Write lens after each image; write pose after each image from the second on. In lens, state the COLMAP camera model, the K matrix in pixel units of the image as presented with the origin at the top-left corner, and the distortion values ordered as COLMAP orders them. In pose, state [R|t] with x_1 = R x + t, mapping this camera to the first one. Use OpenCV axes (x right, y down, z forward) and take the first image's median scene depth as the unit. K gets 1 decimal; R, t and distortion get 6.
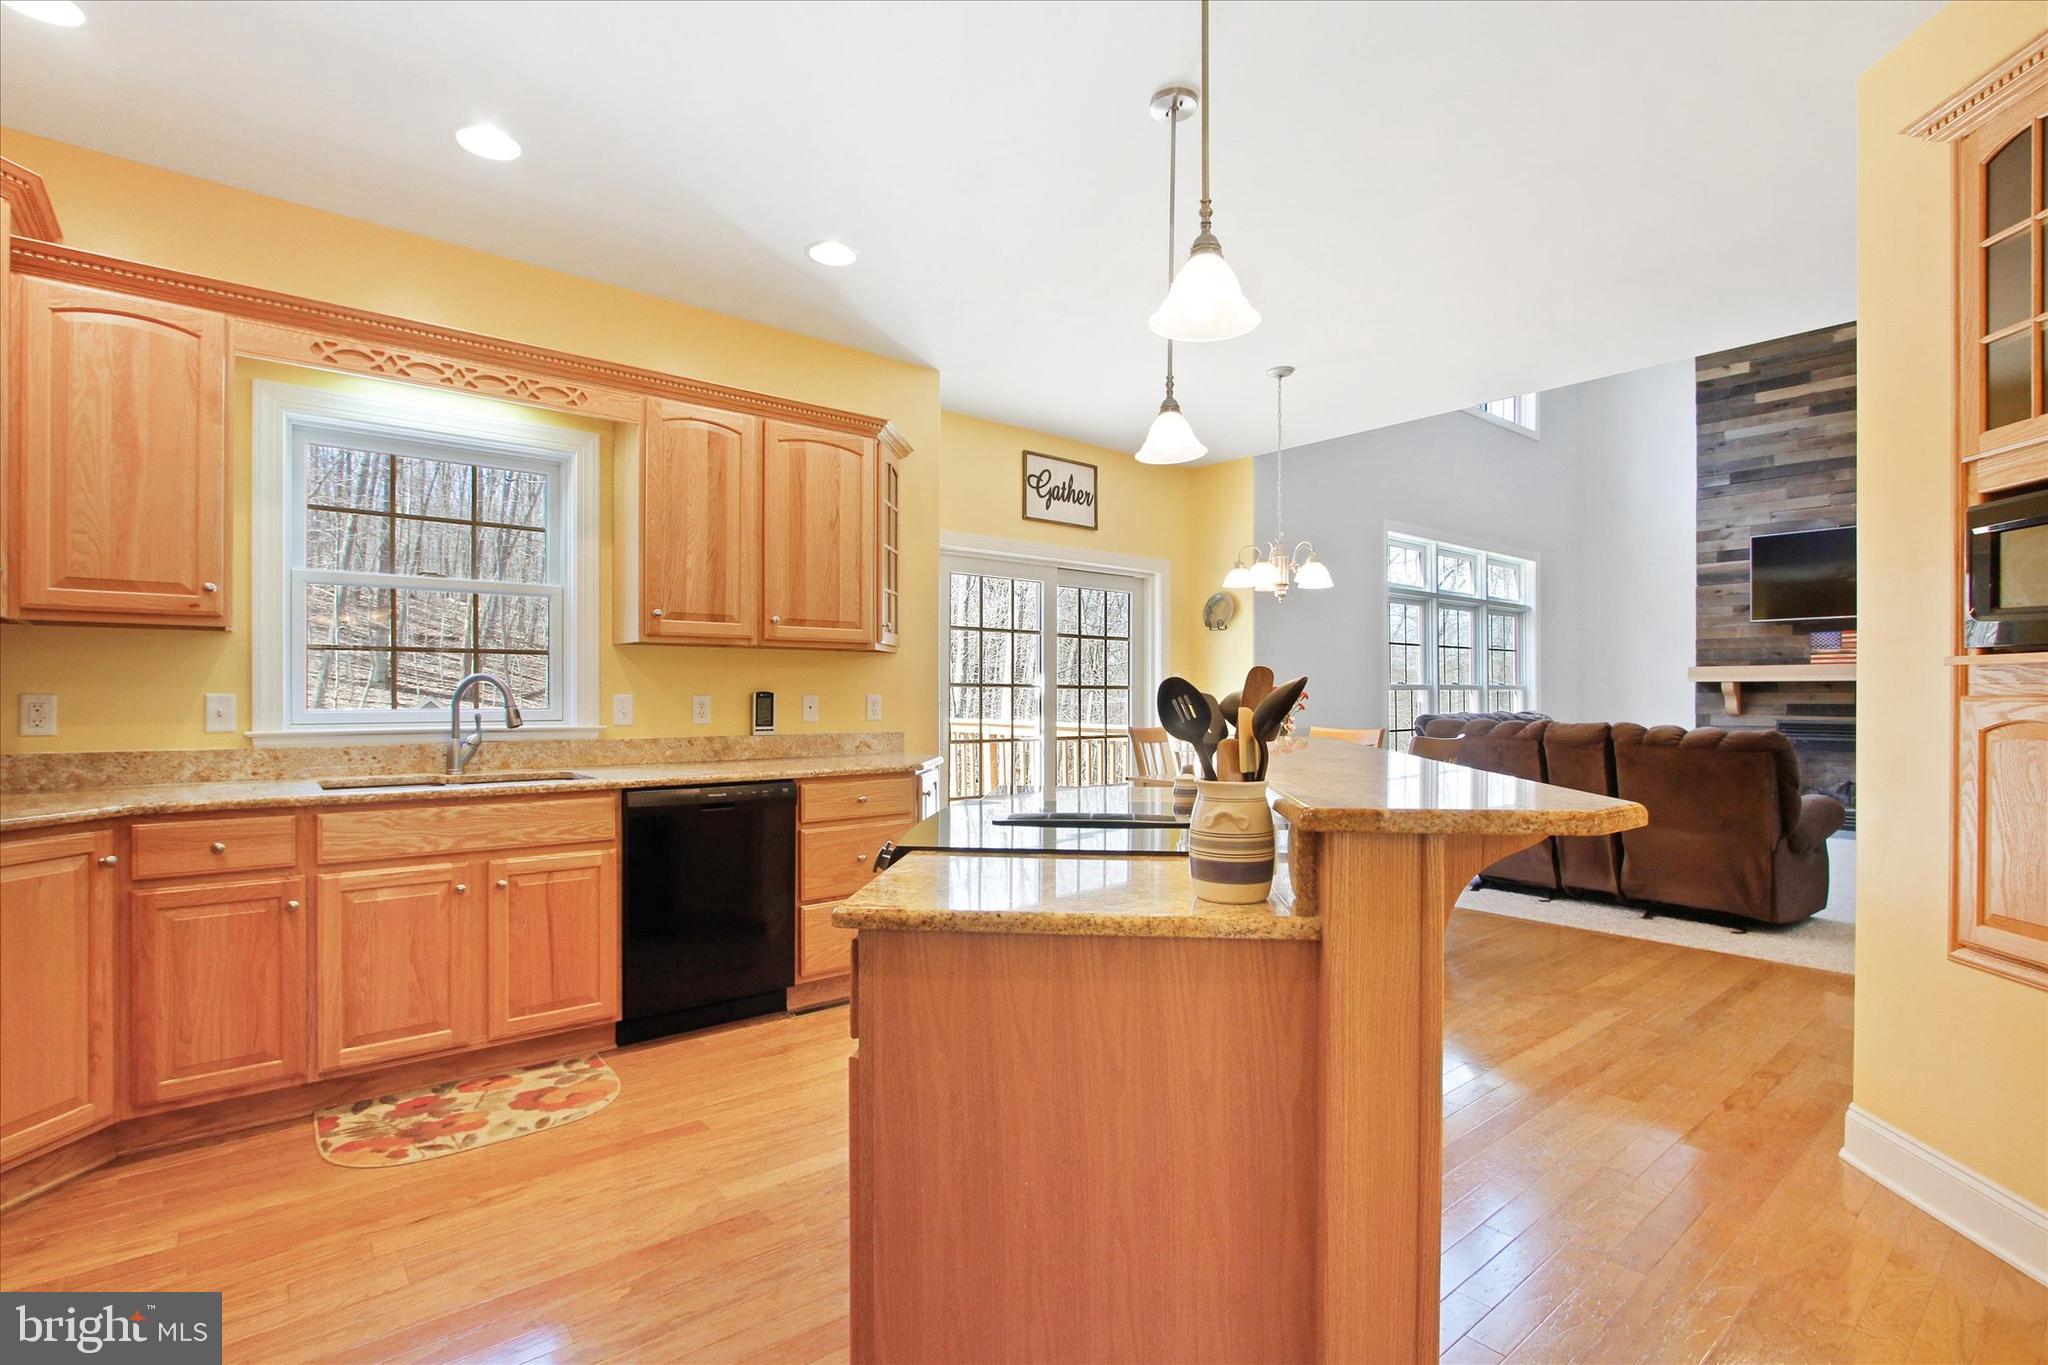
lens RADIAL K [[955.3, 0, 1008.7], [0, 955.3, 688.5], [0, 0, 1]] dist [-0.008719, 0.000702]
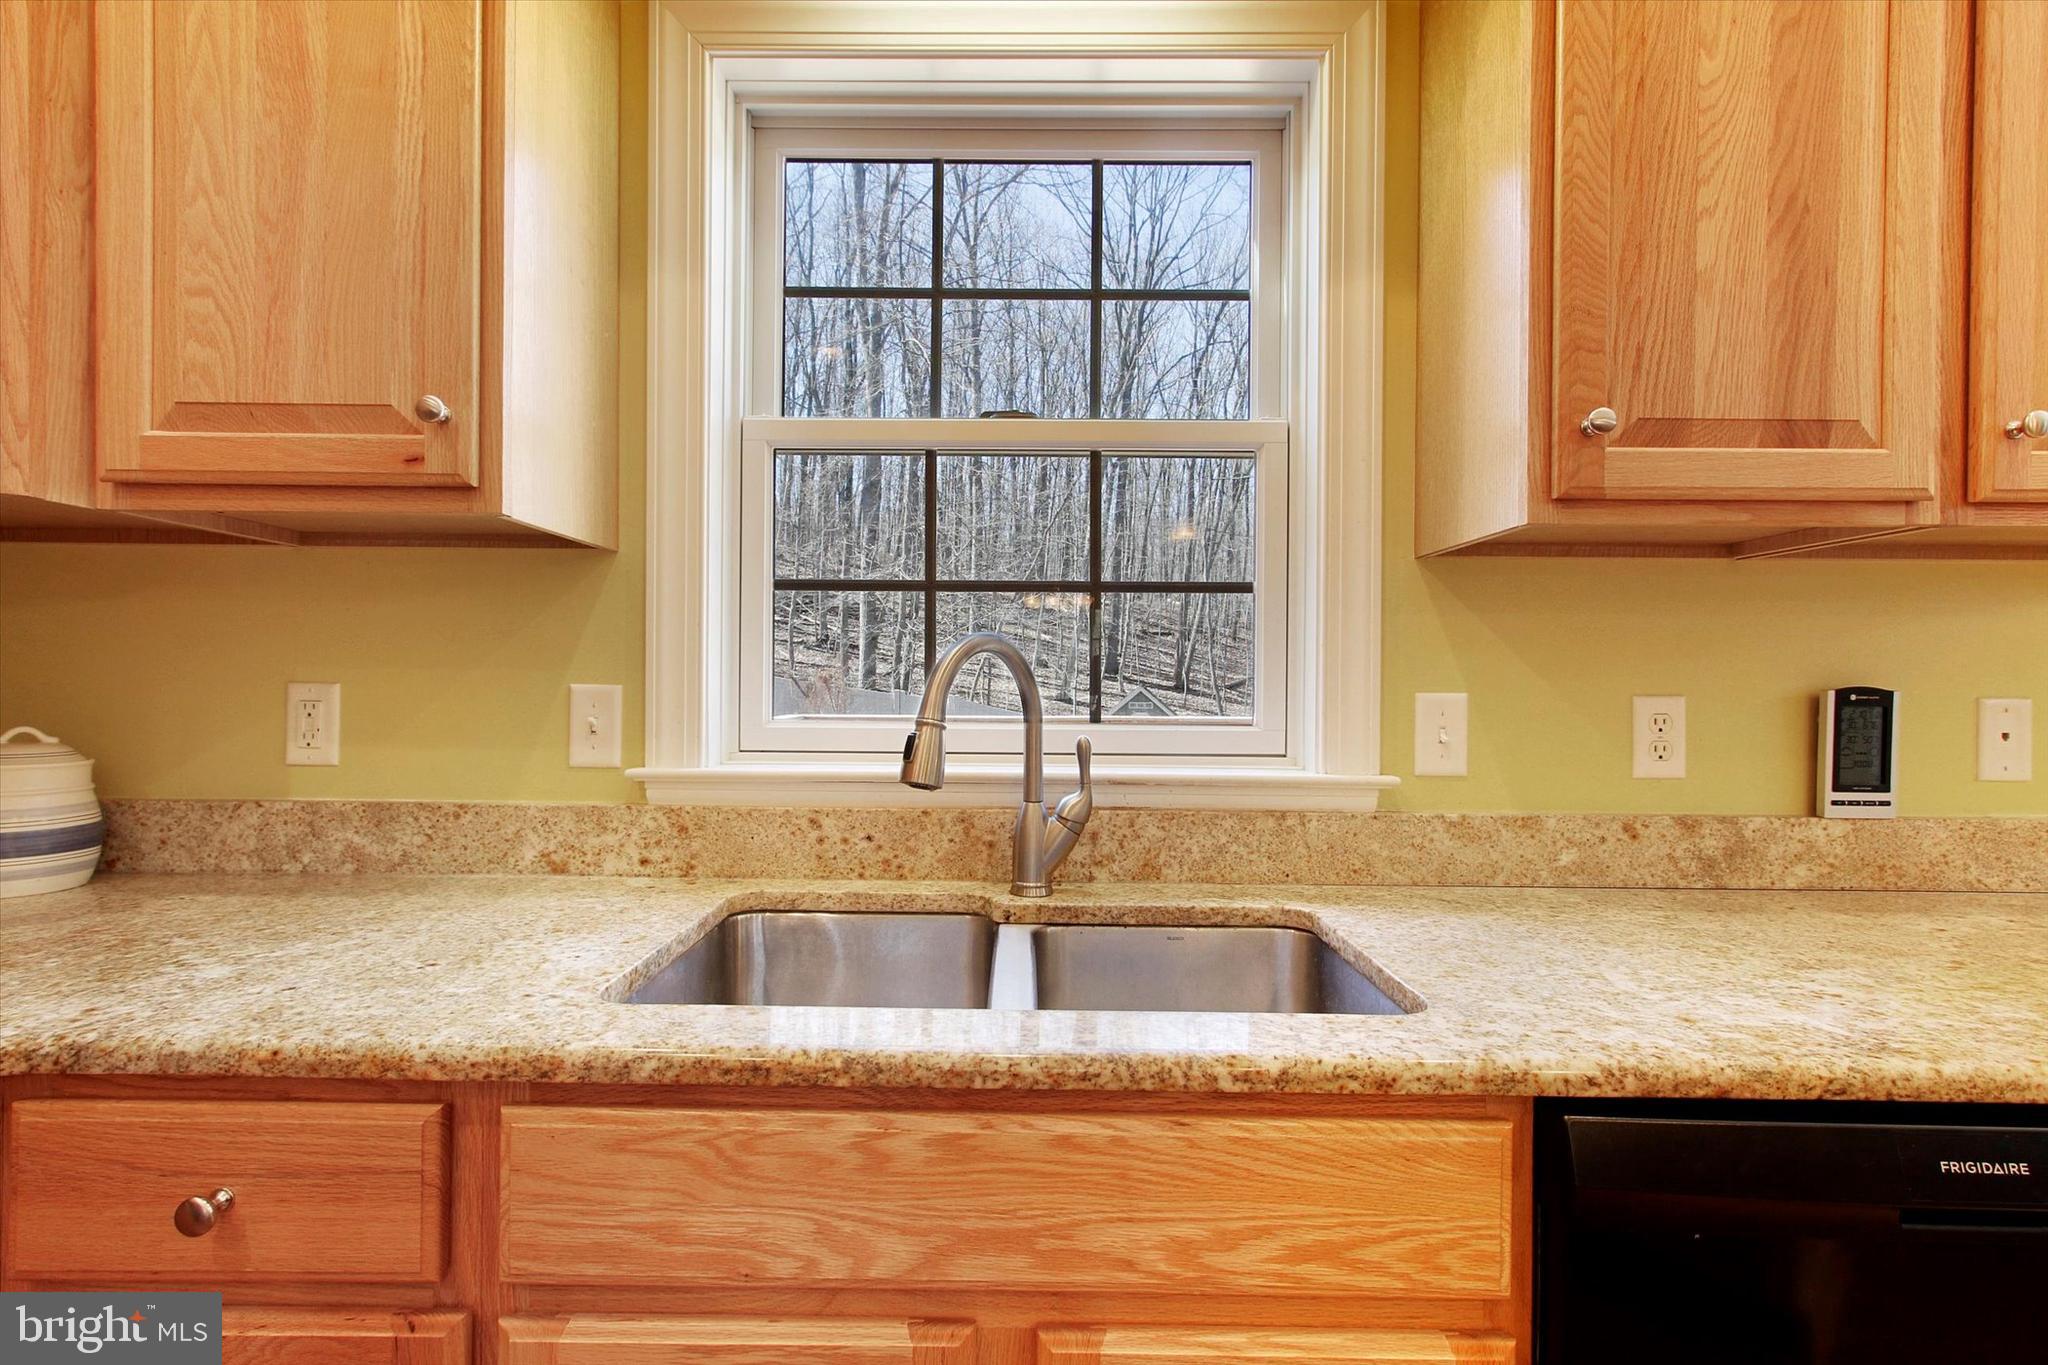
lens RADIAL K [[955.3, 0, 1008.7], [0, 955.3, 688.5], [0, 0, 1]] dist [-0.008719, 0.000702]
pose [[0.765041, 0.011797, -0.643874, -0.373069], [-0.004536, 0.999906, 0.012930, 0.000922], [0.643966, -0.006971, 0.765023, 0.770210]]
